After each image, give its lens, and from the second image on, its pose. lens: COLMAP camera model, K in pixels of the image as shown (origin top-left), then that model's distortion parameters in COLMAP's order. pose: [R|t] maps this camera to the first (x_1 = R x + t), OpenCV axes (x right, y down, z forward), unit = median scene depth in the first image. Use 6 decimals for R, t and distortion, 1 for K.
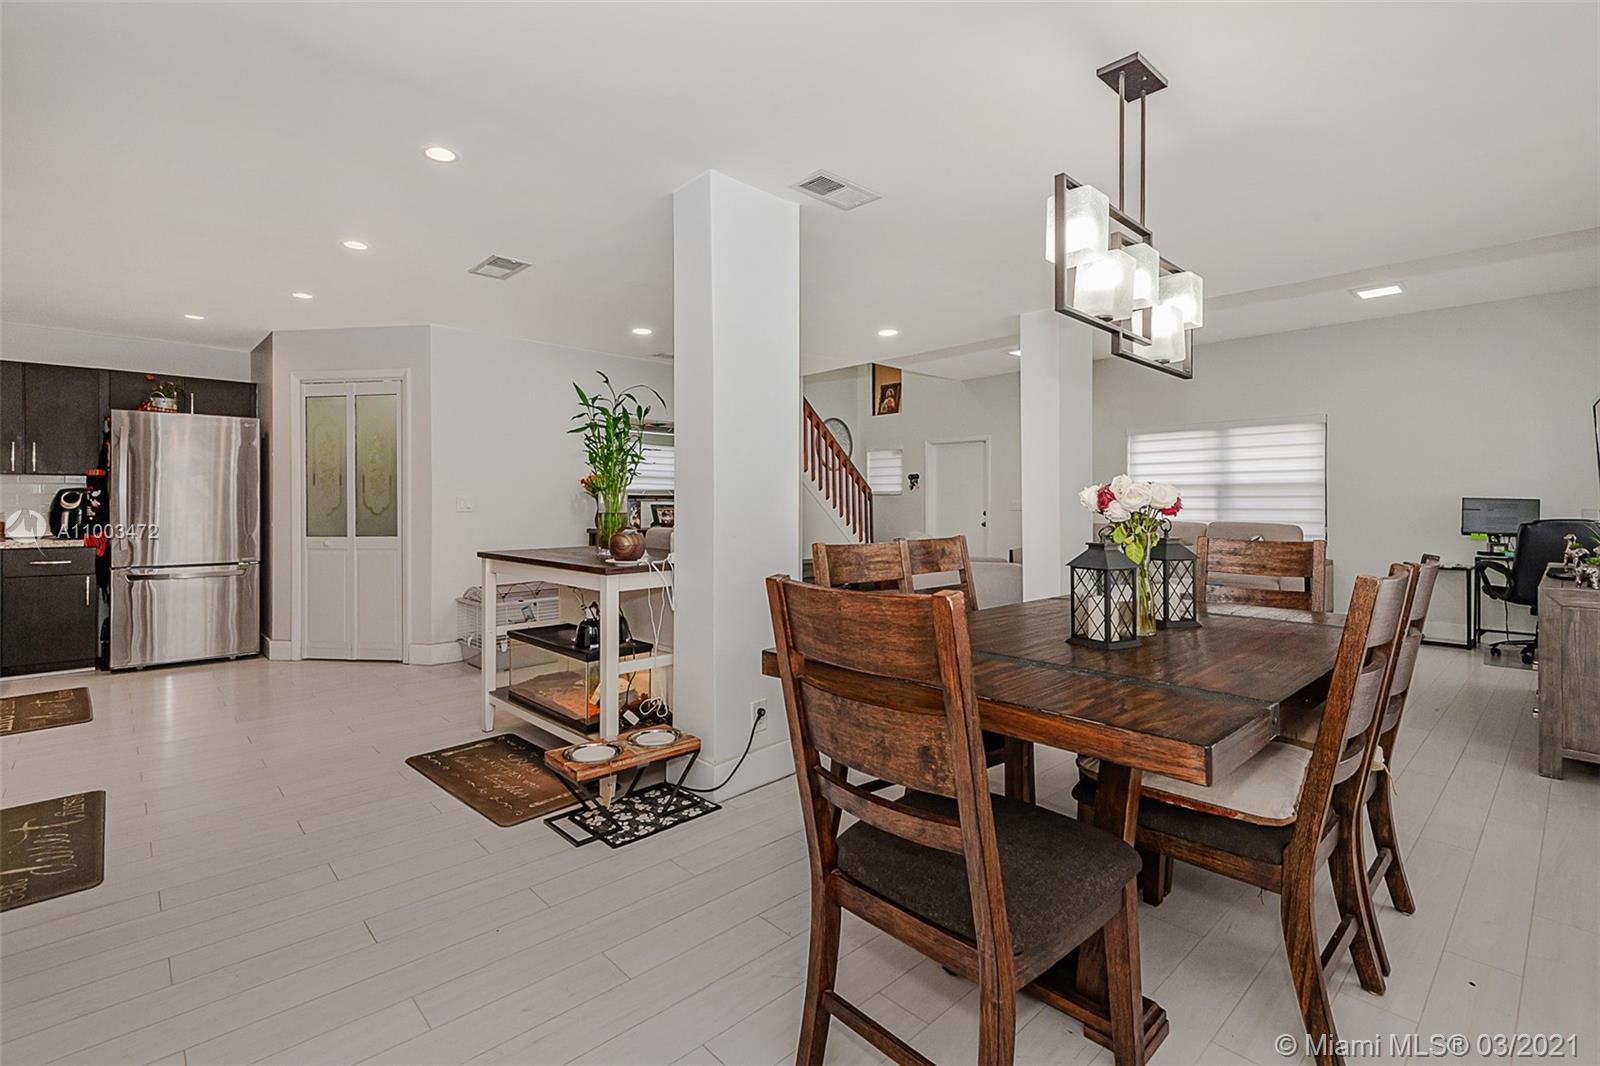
lens RADIAL K [[747.2, 0, 799.0], [0, 747.2, 495.8], [0, 0, 1]] dist [0.008043, -0.006959]
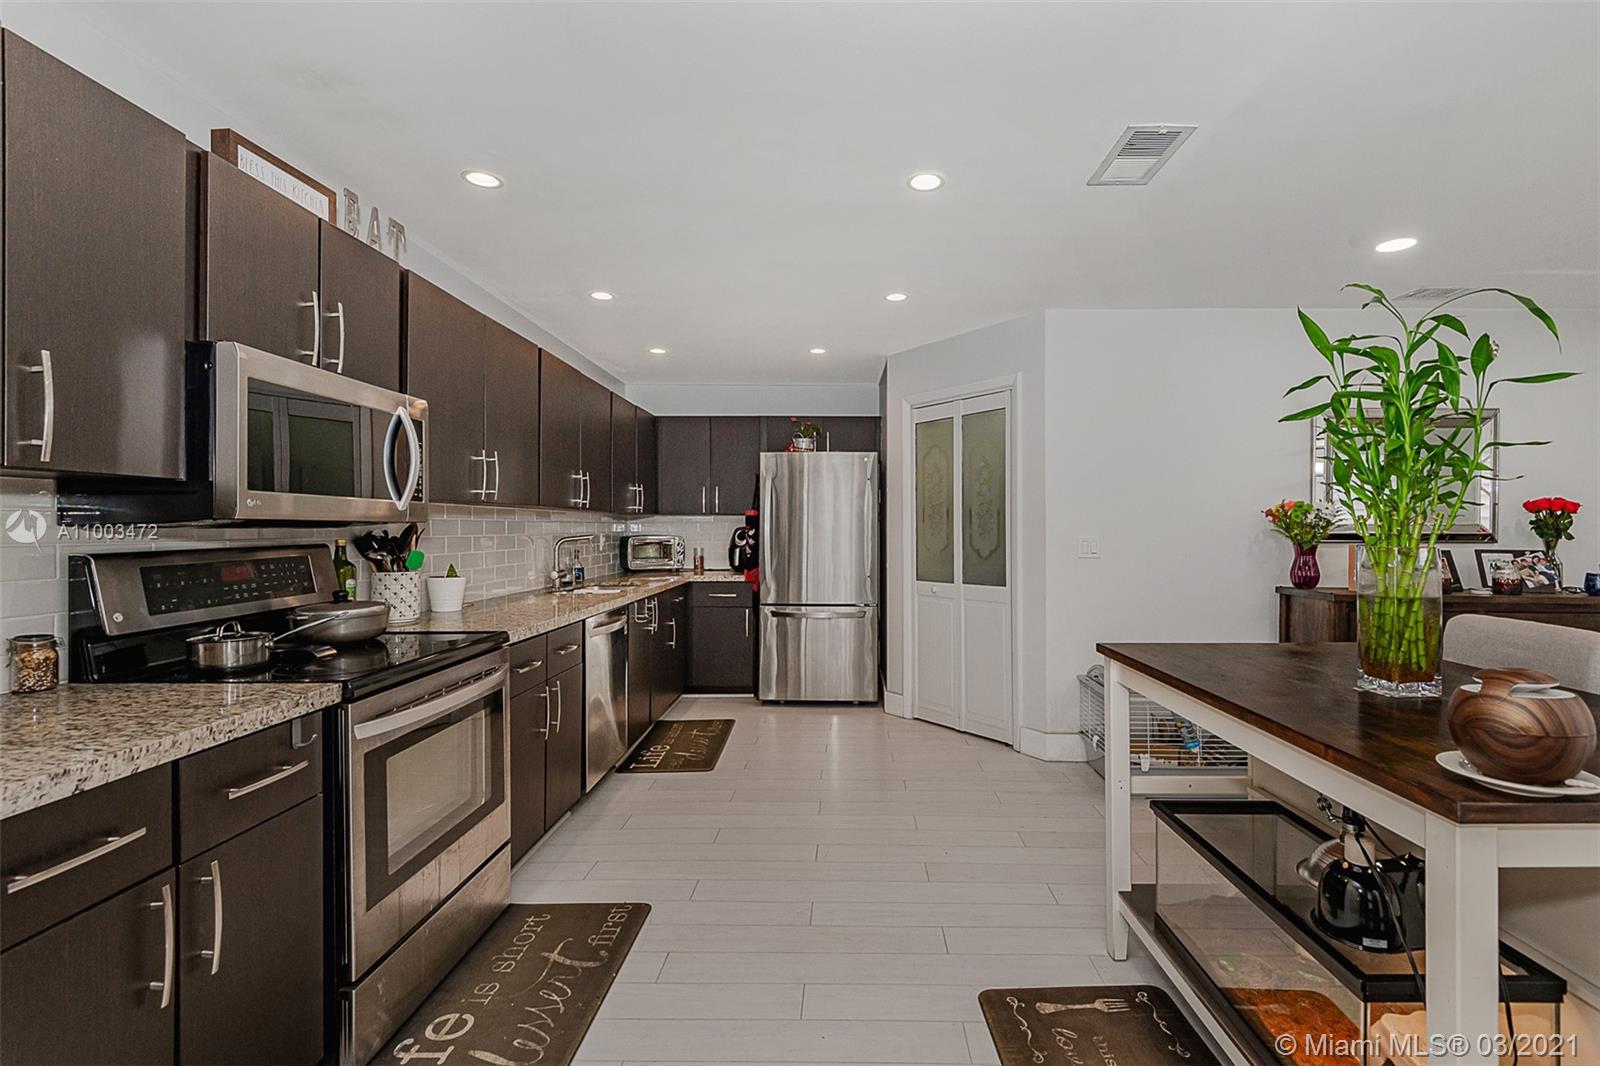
lens RADIAL K [[728.3, 0, 820.6], [0, 728.3, 526.3], [0, 0, 1]] dist [0.038467, -0.020859]
pose [[0.702673, -0.000271, -0.711513, -0.128280], [0.005465, 0.999972, 0.005016, -0.015543], [0.711492, -0.007413, 0.702655, 0.327639]]
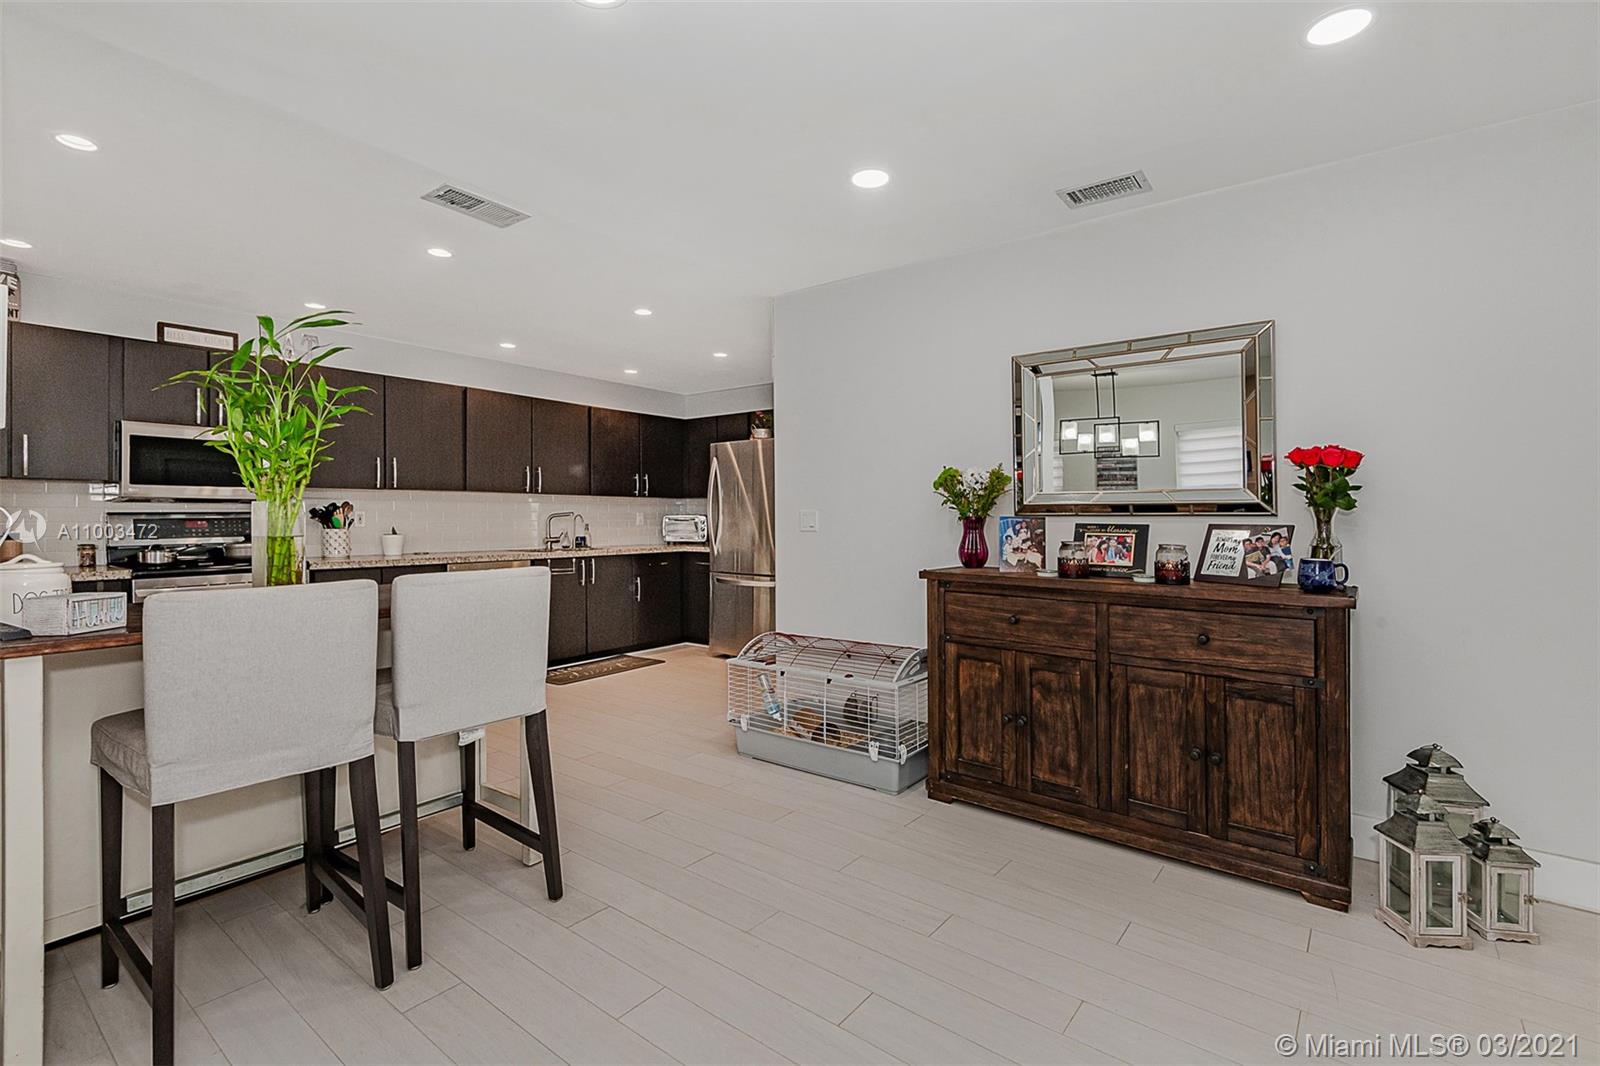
lens RADIAL K [[728.3, 0, 820.6], [0, 728.3, 526.3], [0, 0, 1]] dist [0.038467, -0.020859]
pose [[0.132024, 0.012392, -0.991169, 0.292082], [0.008728, 0.999869, 0.013663, 0.006861], [0.991208, -0.010455, 0.131899, 0.967270]]
